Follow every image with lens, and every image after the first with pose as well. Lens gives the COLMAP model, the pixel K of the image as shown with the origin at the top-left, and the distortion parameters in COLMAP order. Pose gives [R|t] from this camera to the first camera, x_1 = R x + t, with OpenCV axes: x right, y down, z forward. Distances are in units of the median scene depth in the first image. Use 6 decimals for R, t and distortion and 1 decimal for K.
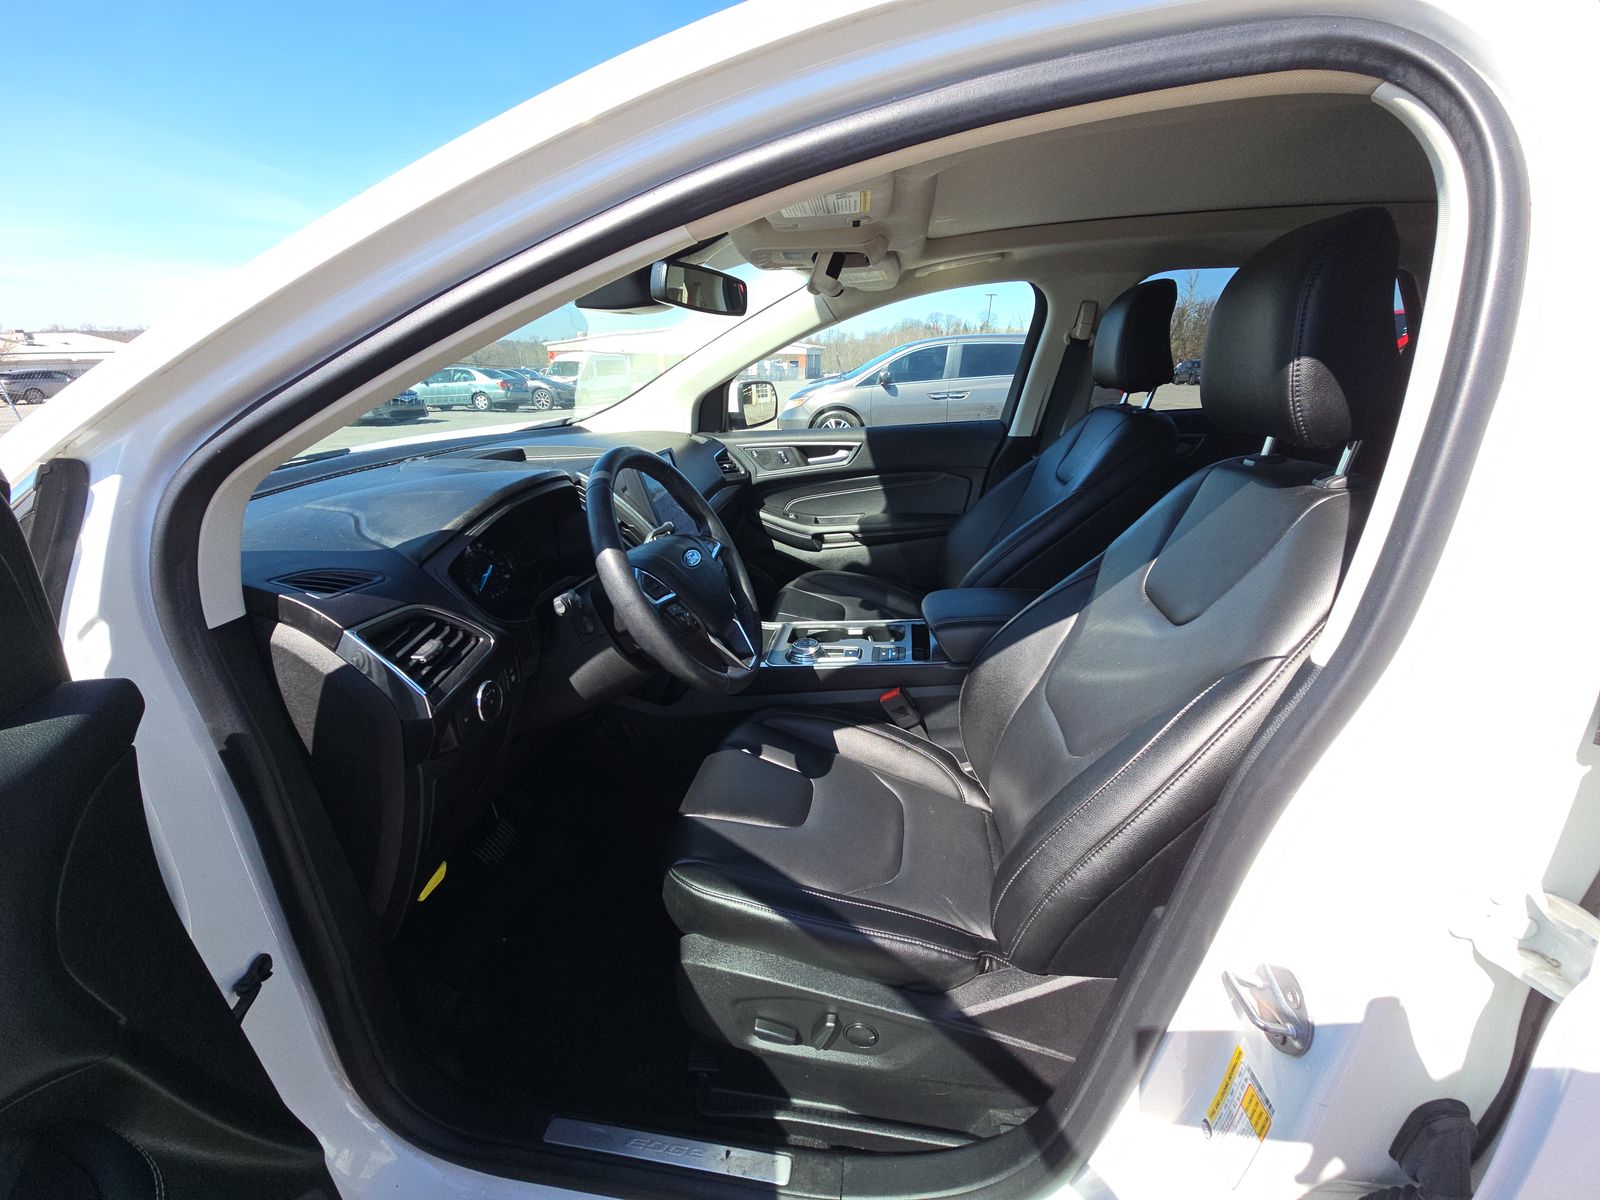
lens RADIAL K [[635.2, 0, 800.0], [0, 635.2, 600.0], [0, 0, 1]] dist [0.000518, -0.010612]
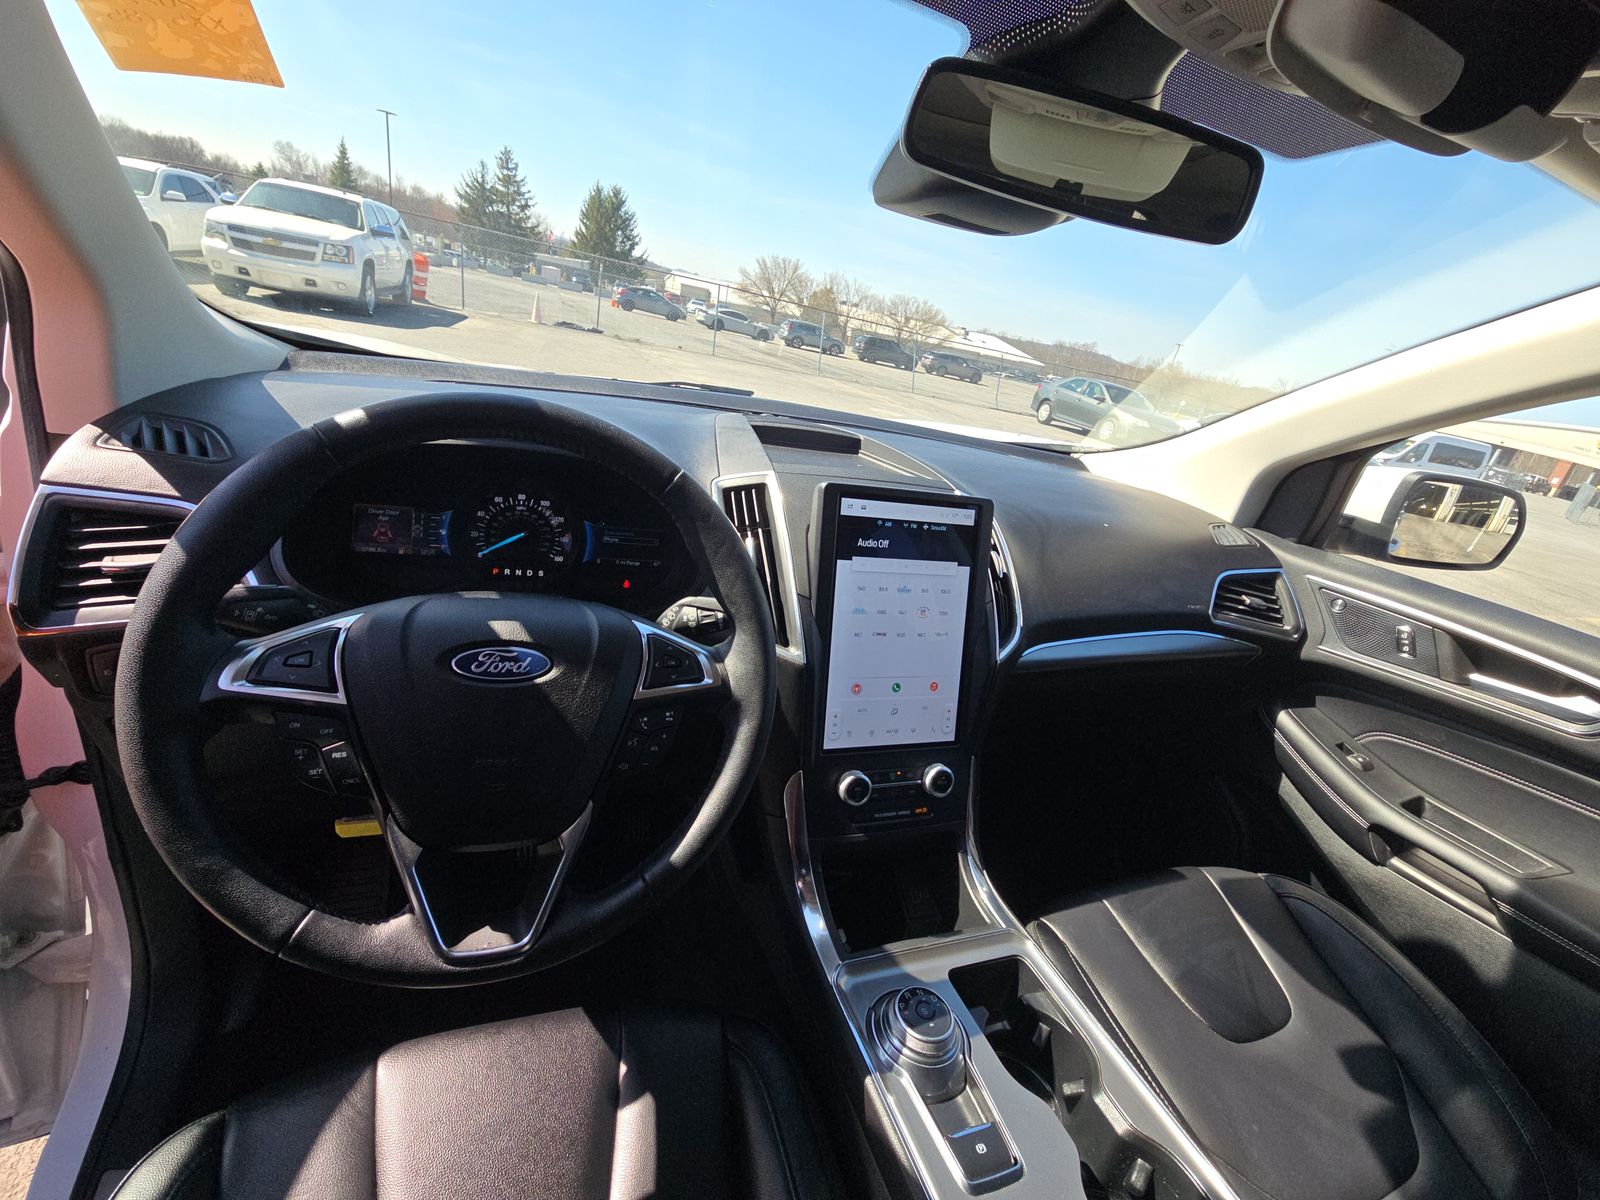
lens RADIAL K [[635.2, 0, 800.0], [0, 635.2, 600.0], [0, 0, 1]] dist [0.000518, -0.010612]
pose [[0.446560, 0.428648, -0.785395, 0.115265], [-0.473814, 0.857889, 0.198812, -0.130709], [0.759002, 0.283350, 0.586199, 0.393513]]
